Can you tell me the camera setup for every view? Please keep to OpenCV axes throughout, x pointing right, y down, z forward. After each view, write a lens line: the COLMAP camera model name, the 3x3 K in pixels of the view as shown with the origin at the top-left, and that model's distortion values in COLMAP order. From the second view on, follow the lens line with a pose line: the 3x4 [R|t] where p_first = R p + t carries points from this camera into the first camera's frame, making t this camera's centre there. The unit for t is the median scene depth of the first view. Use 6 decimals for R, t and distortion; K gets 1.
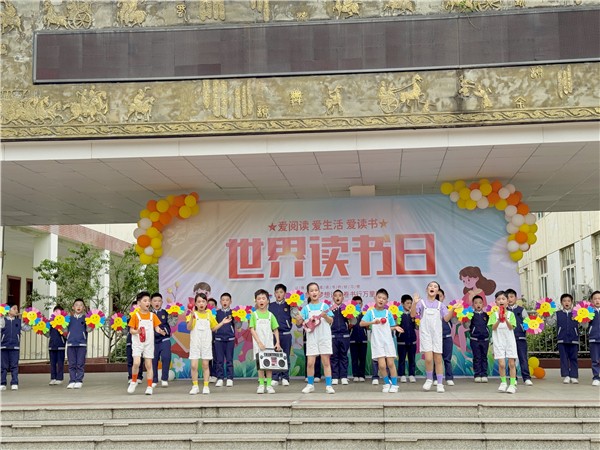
lens RADIAL K [[841.1, 0, 300.9], [0, 841.1, 223.6], [0, 0, 1]] dist [0.109956, 0.000000]
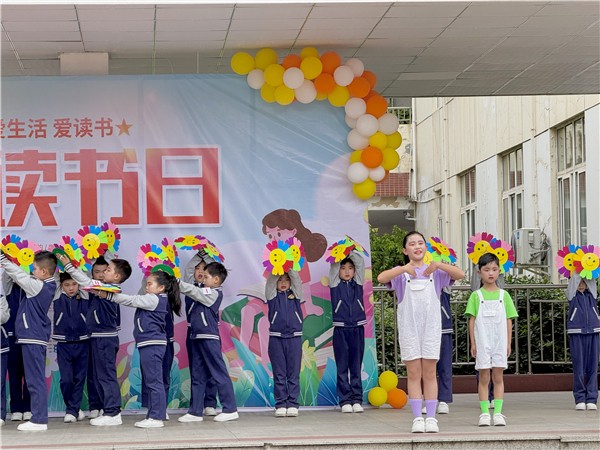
lens RADIAL K [[2108.5, 0, 302.6], [0, 2108.5, 226.7], [0, 0, 1]] dist [0.234242, 0.000000]
pose [[0.985083, 0.000554, 0.172079, -0.023837], [-0.014199, 0.996846, 0.078078, -0.051197], [-0.171493, -0.079356, 0.981984, -0.391500]]
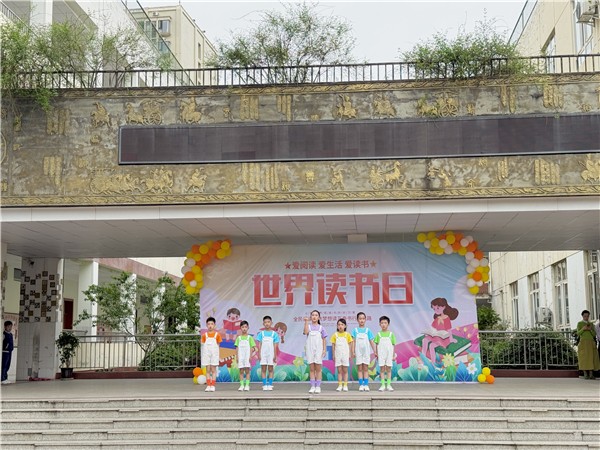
lens RADIAL K [[841.1, 0, 298.8], [0, 841.1, 221.1], [0, 0, 1]] dist [0.109956, 0.000000]
pose [[0.999948, 0.007605, 0.006782, -0.031612], [-0.007479, 0.999800, -0.018542, -0.049155], [-0.006922, 0.018491, 0.999805, -0.360845]]
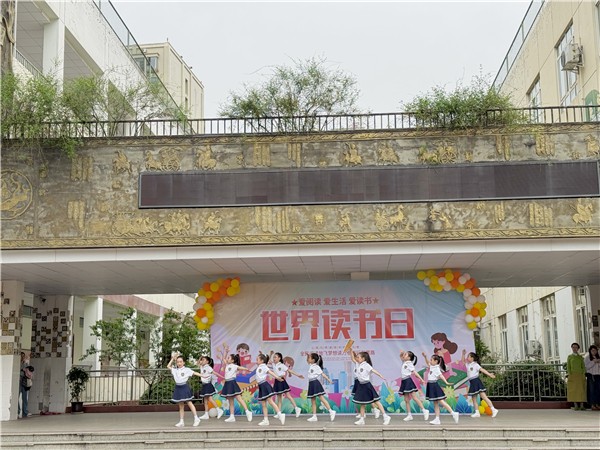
lens RADIAL K [[841.1, 0, 292.0], [0, 841.1, 216.8], [0, 0, 1]] dist [0.109956, 0.000000]
pose [[0.999782, 0.005223, 0.020240, -0.079304], [-0.003995, 0.998178, -0.060207, -0.062932], [-0.020517, 0.060113, 0.997981, -0.446202]]
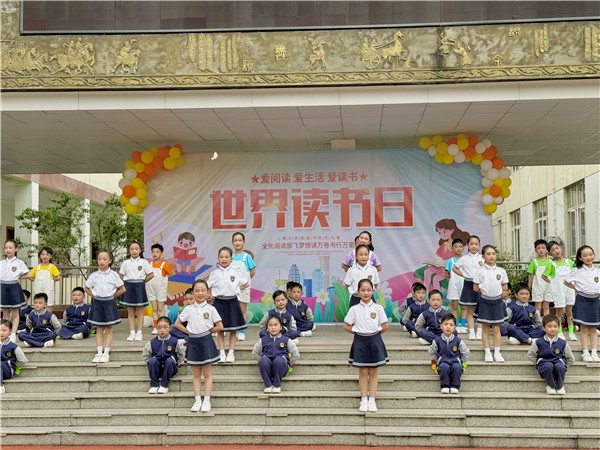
lens RADIAL K [[841.1, 0, 300.2], [0, 841.1, 225.4], [0, 0, 1]] dist [0.109956, 0.000000]
pose [[0.999601, 0.007462, 0.027228, -0.007775], [-0.009106, 0.998112, 0.060744, -0.002693], [-0.026723, -0.060967, 0.997782, -0.033085]]
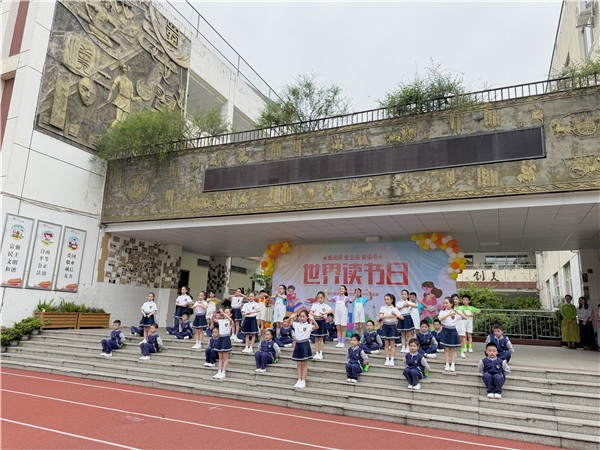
lens RADIAL K [[421.1, 0, 298.7], [0, 421.1, 226.0], [0, 0, 1]] dist [0.092235, -0.095617]
pose [[0.941493, -0.017425, -0.336582, 0.288664], [-0.008481, 0.997122, -0.075344, 0.004838], [0.336926, 0.073791, 0.938635, 0.055785]]
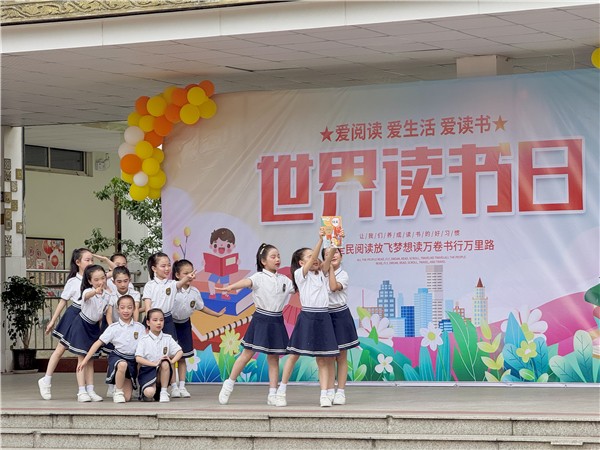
lens RADIAL K [[2108.5, 0, 278.6], [0, 2108.5, 199.2], [0, 0, 1]] dist [0.234242, 0.000000]
pose [[0.925844, -0.019034, -0.377426, 0.596127], [0.050622, 0.995976, 0.073950, -0.074833], [0.374500, -0.087572, 0.923082, -0.477259]]
